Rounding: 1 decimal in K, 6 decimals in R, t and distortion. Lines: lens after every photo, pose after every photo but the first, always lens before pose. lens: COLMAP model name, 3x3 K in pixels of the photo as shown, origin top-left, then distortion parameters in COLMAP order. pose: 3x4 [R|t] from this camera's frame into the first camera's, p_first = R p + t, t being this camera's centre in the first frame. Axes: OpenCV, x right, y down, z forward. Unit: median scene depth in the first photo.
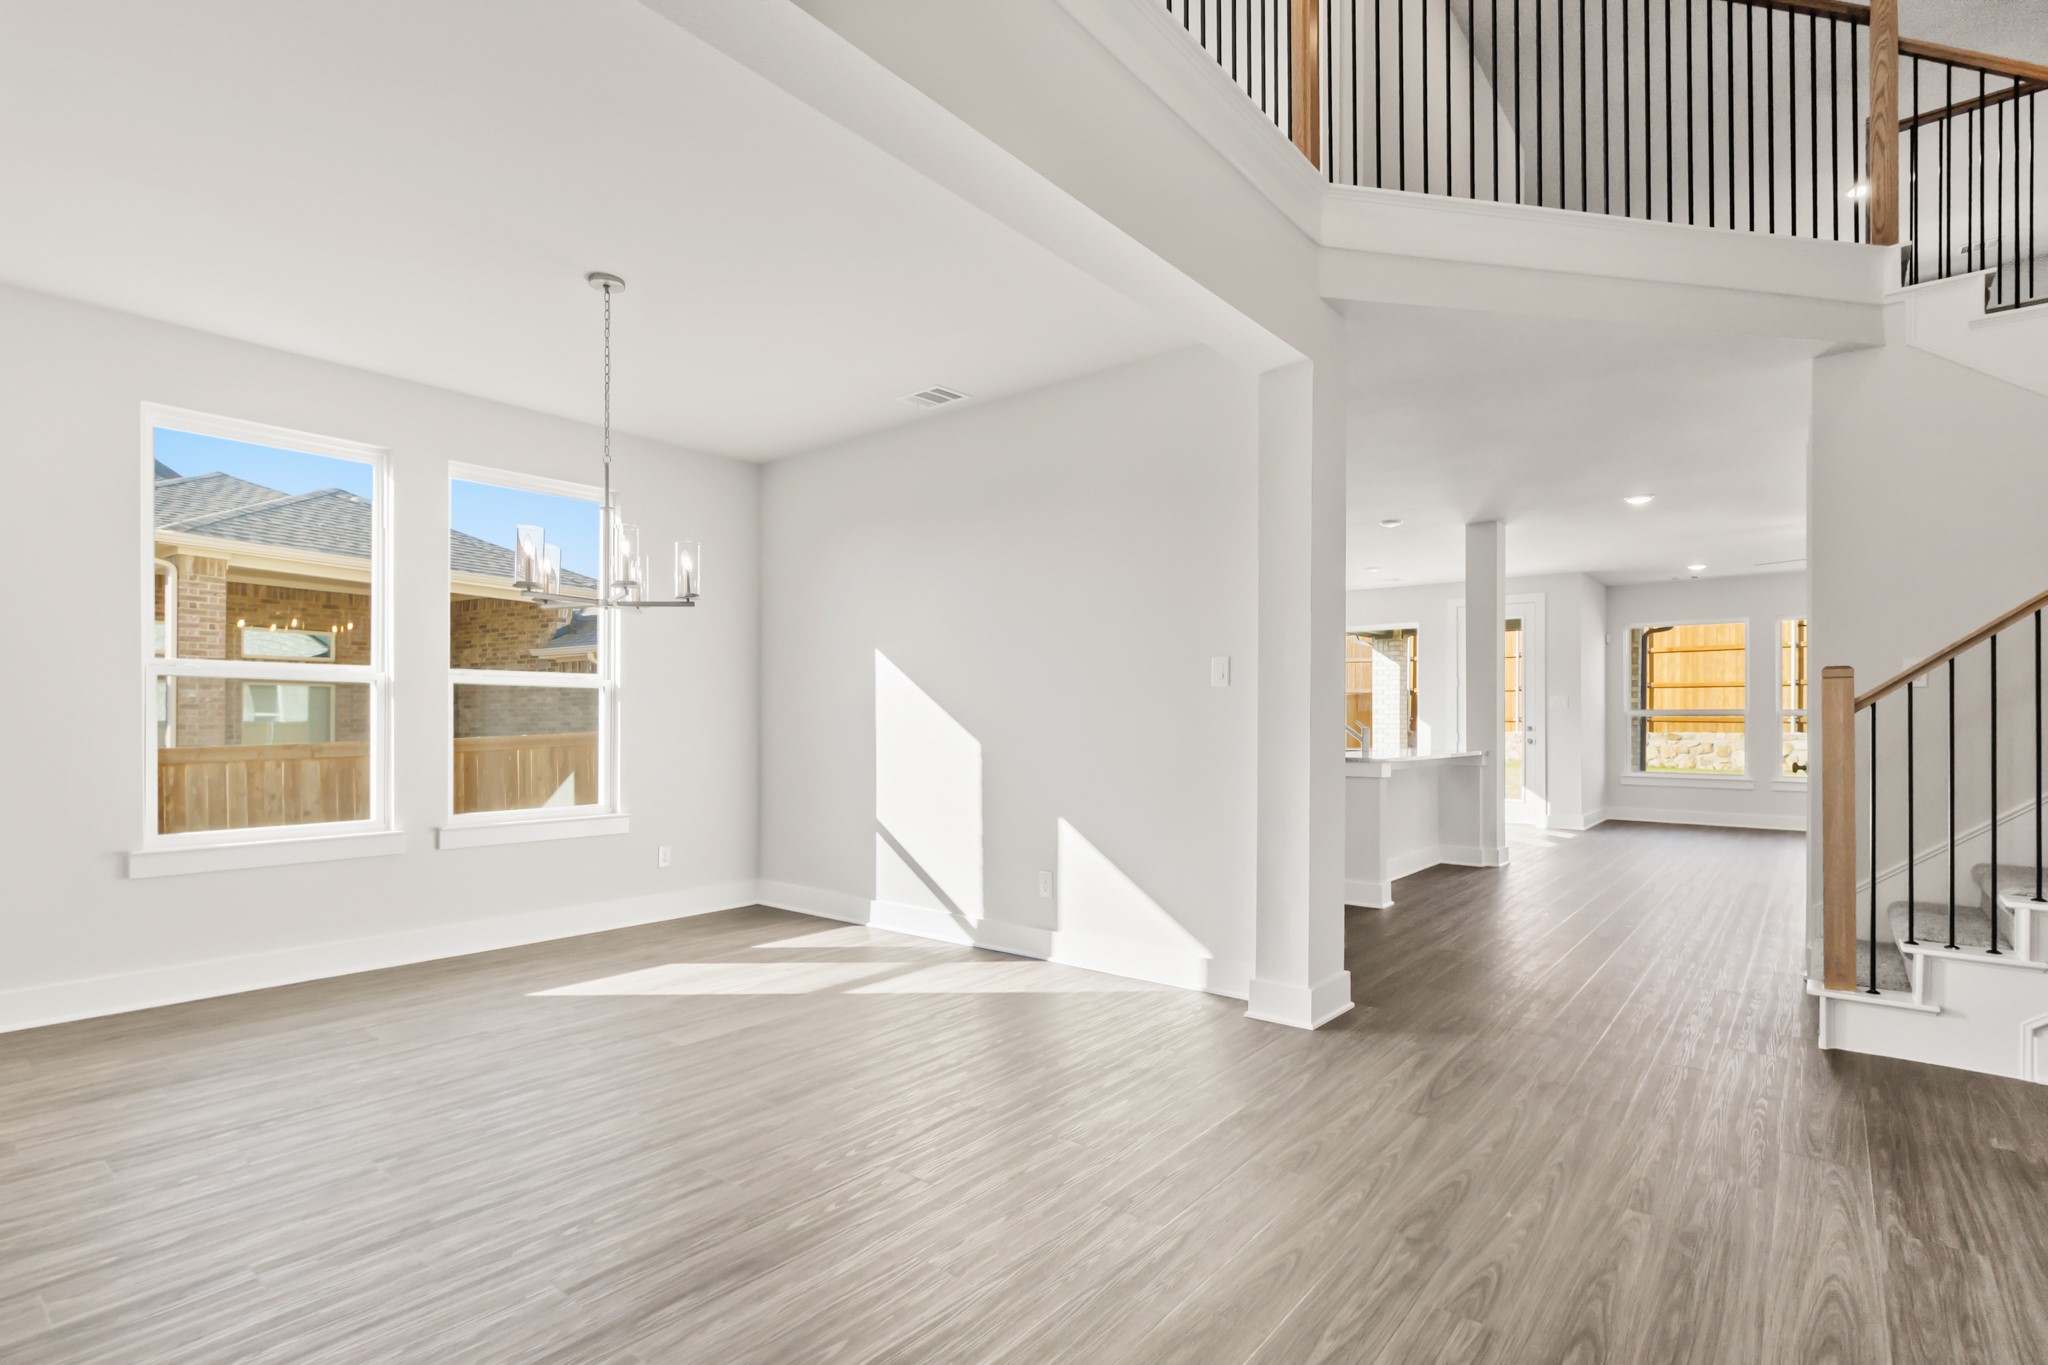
lens RADIAL K [[998.2, 0, 1017.3], [0, 998.2, 722.0], [0, 0, 1]] dist [0.001219, 0.002207]
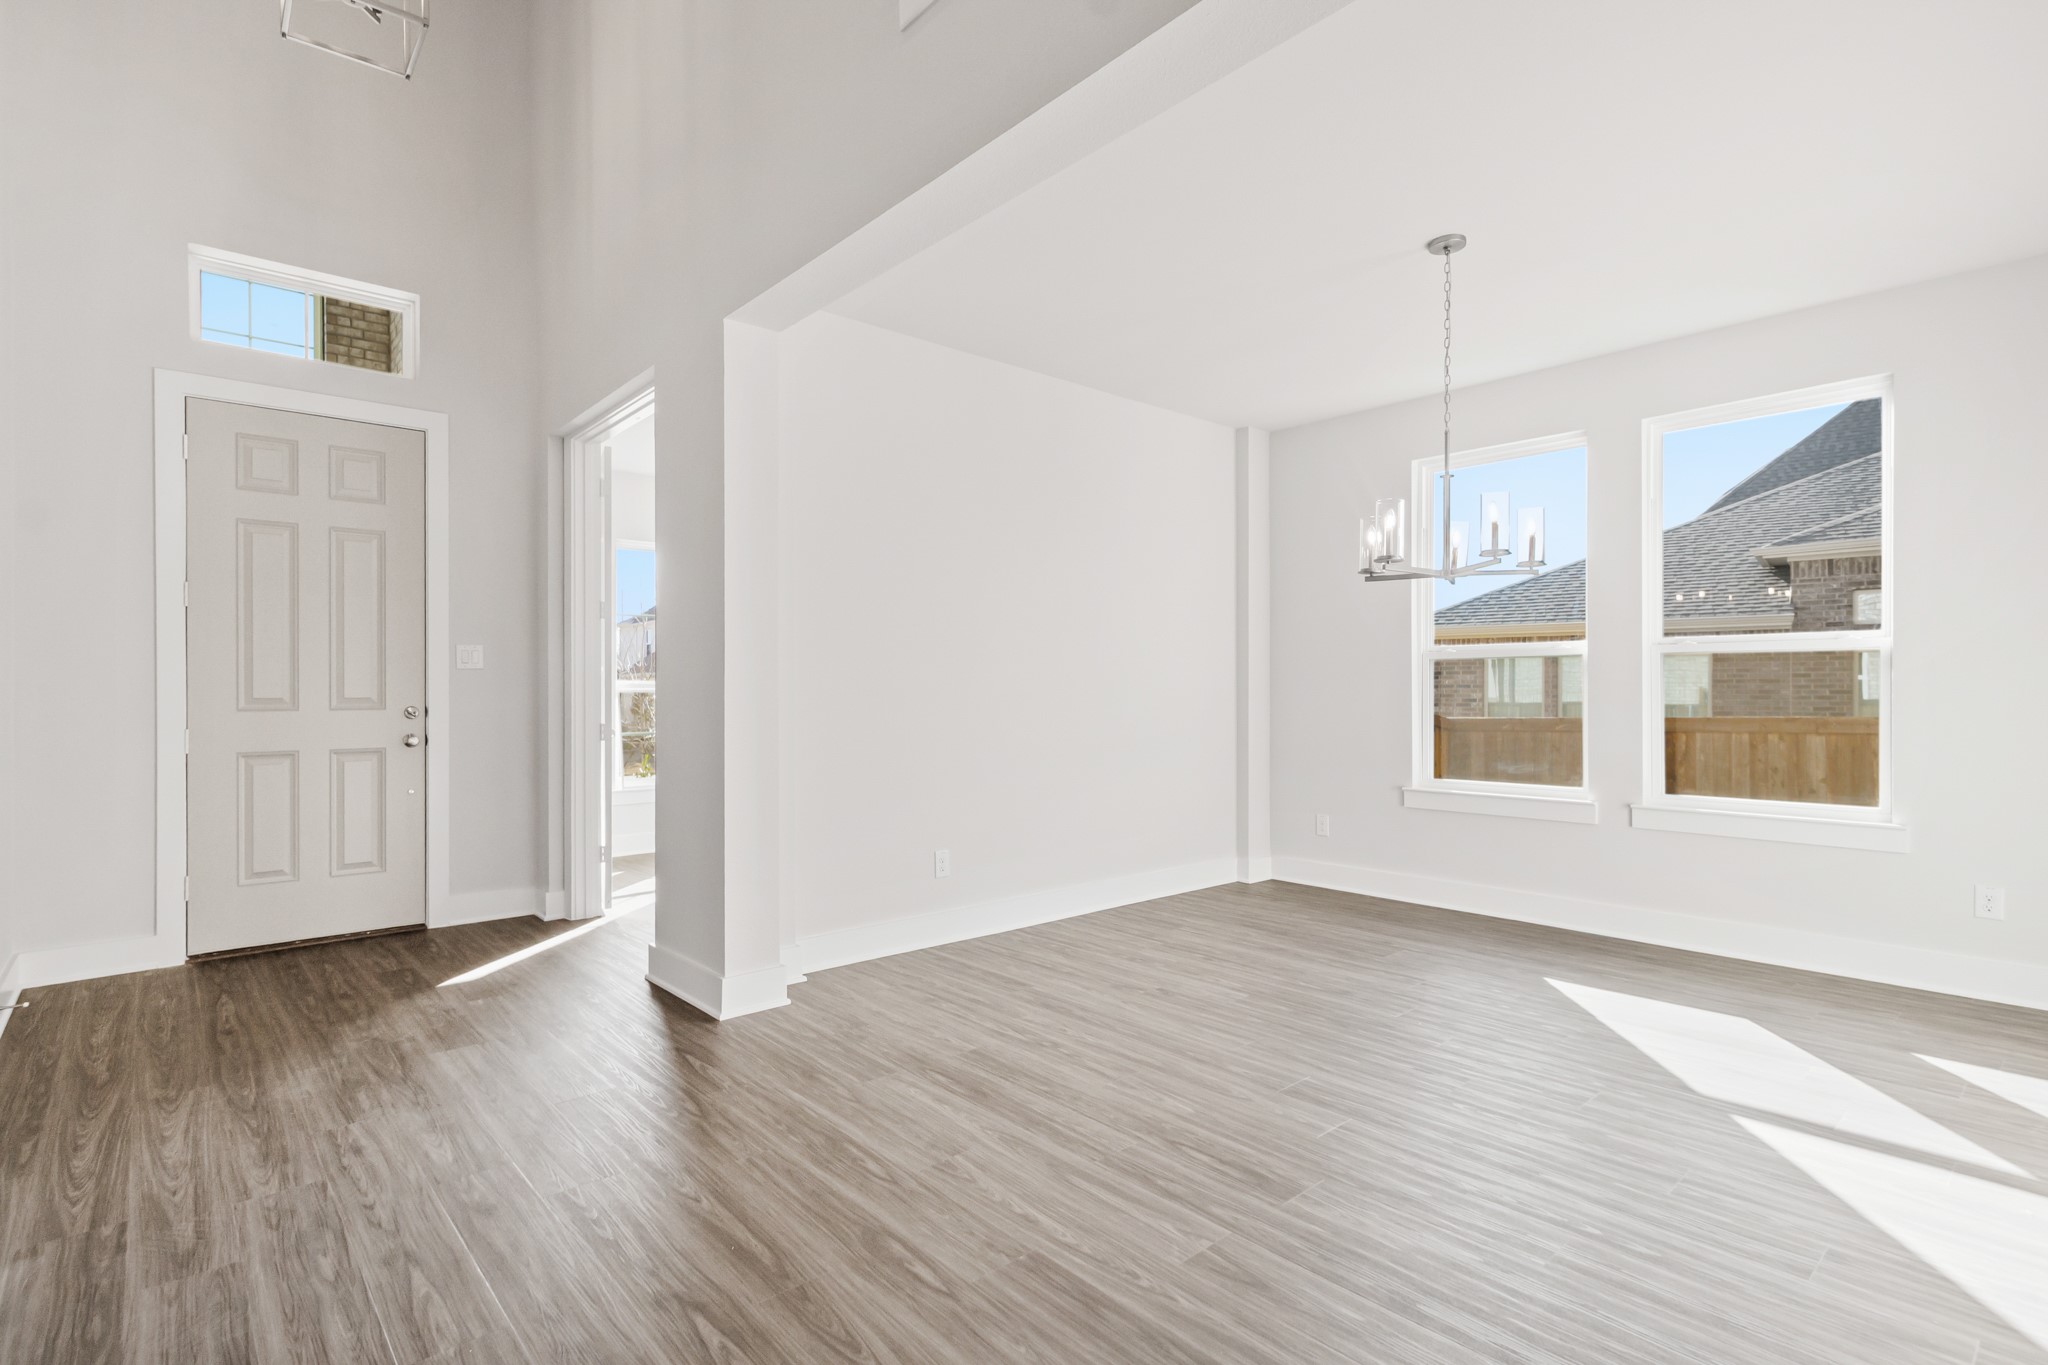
lens RADIAL K [[998.2, 0, 1031.3], [0, 998.2, 688.6], [0, 0, 1]] dist [0.001219, 0.002207]
pose [[-0.155631, -0.000840, -0.987815, 0.478973], [-0.001869, 0.999998, -0.000556, -0.006045], [0.987814, 0.001760, -0.155632, 0.572888]]
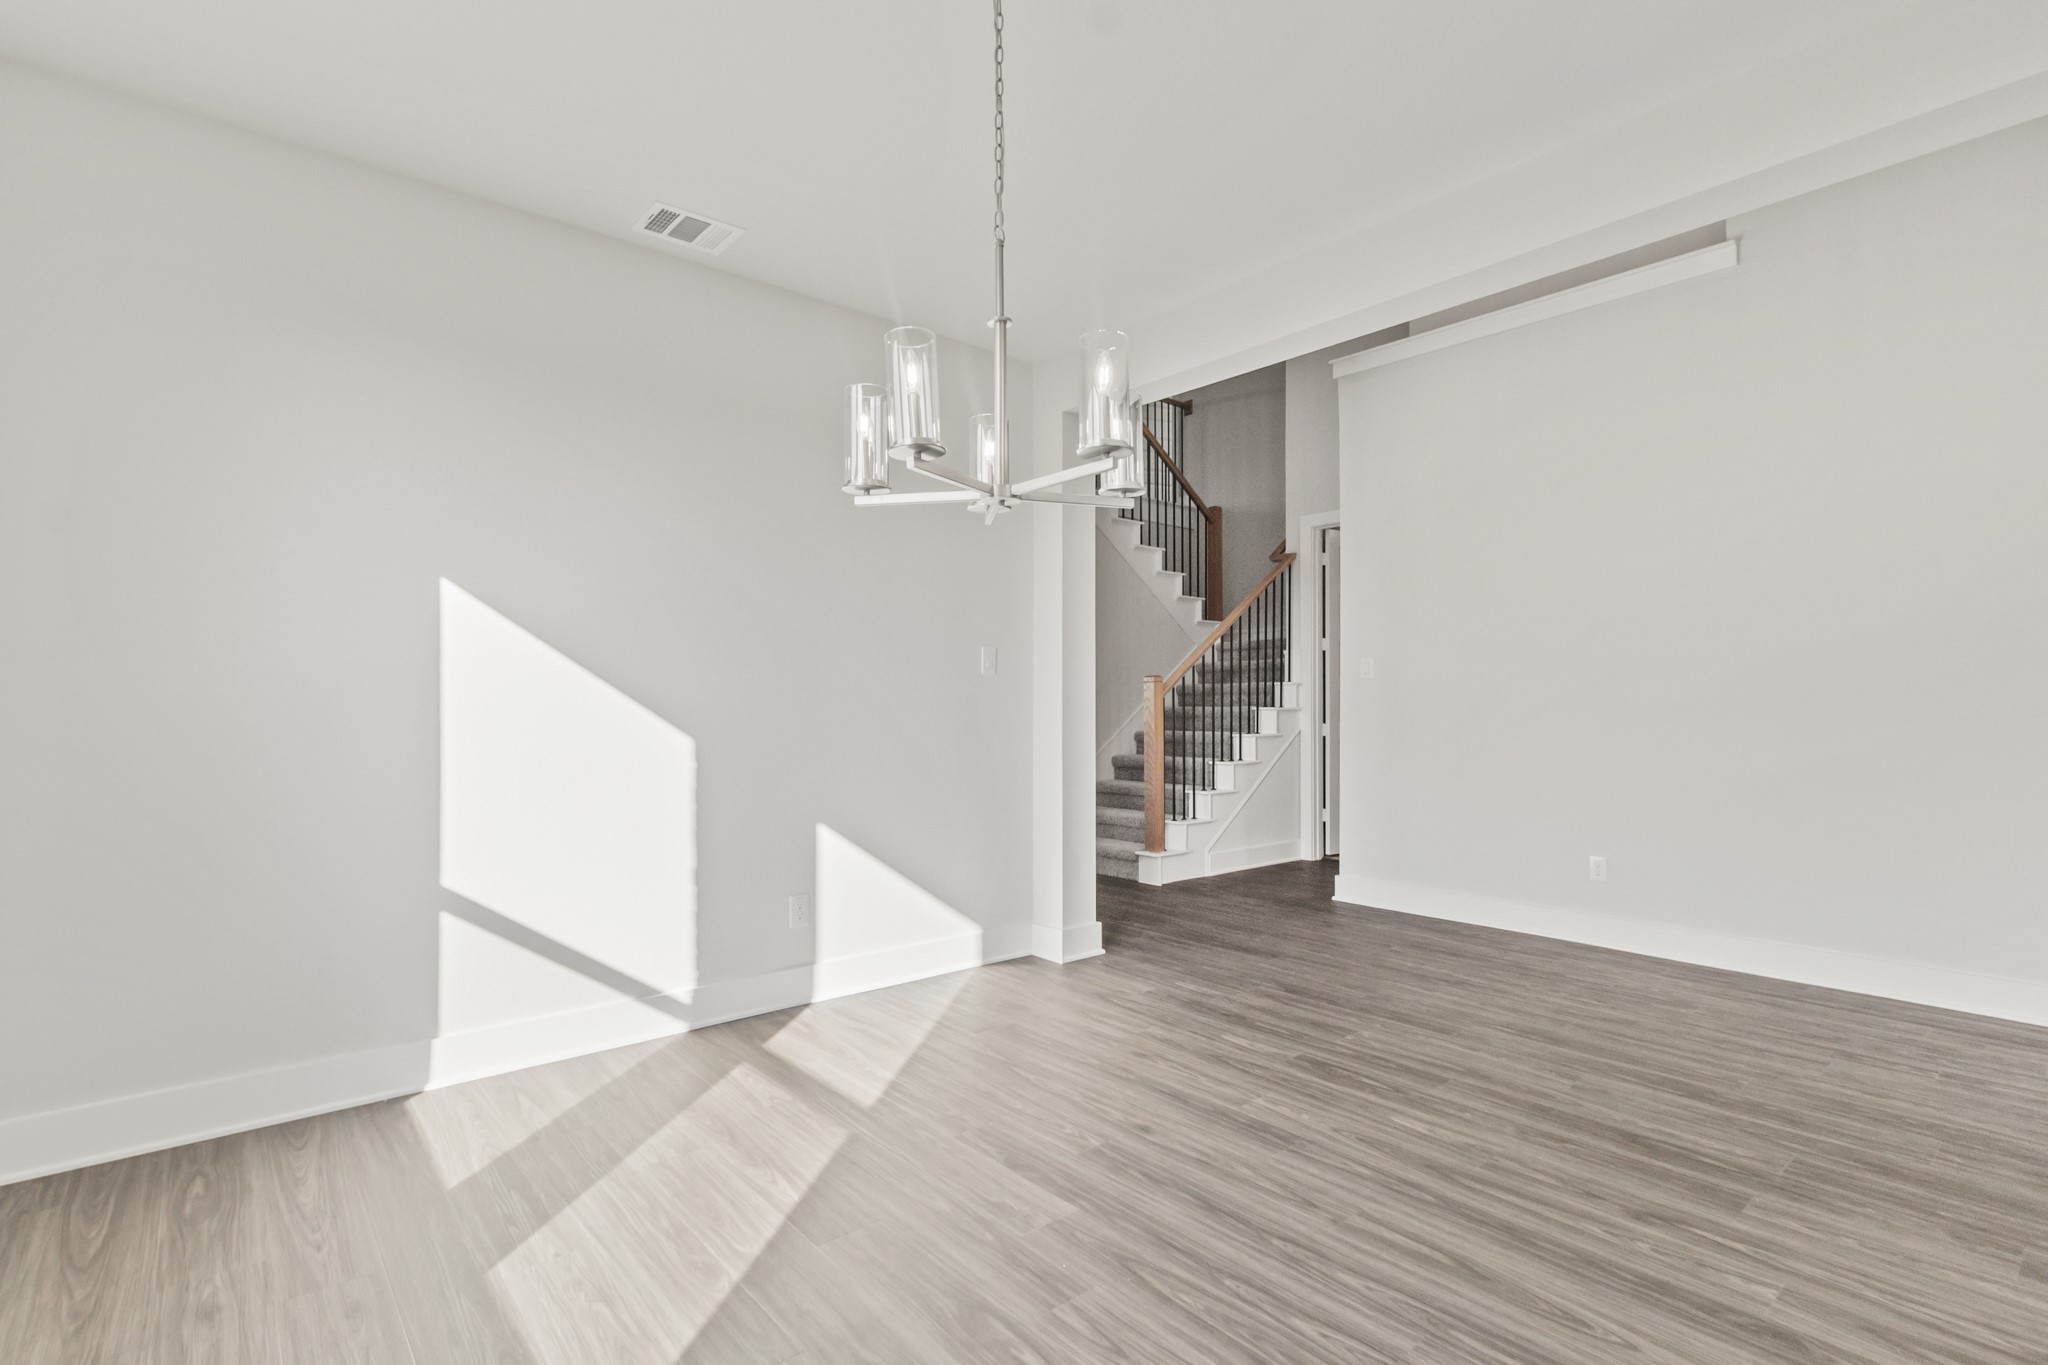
lens RADIAL K [[969.8, 0, 1025.6], [0, 969.8, 696.7], [0, 0, 1]] dist [0.005443, -0.001032]
pose [[0.180993, 0.006532, 0.983463, -0.721751], [0.000331, 0.999977, -0.006702, -0.004809], [-0.983484, 0.001539, 0.180987, 0.684841]]
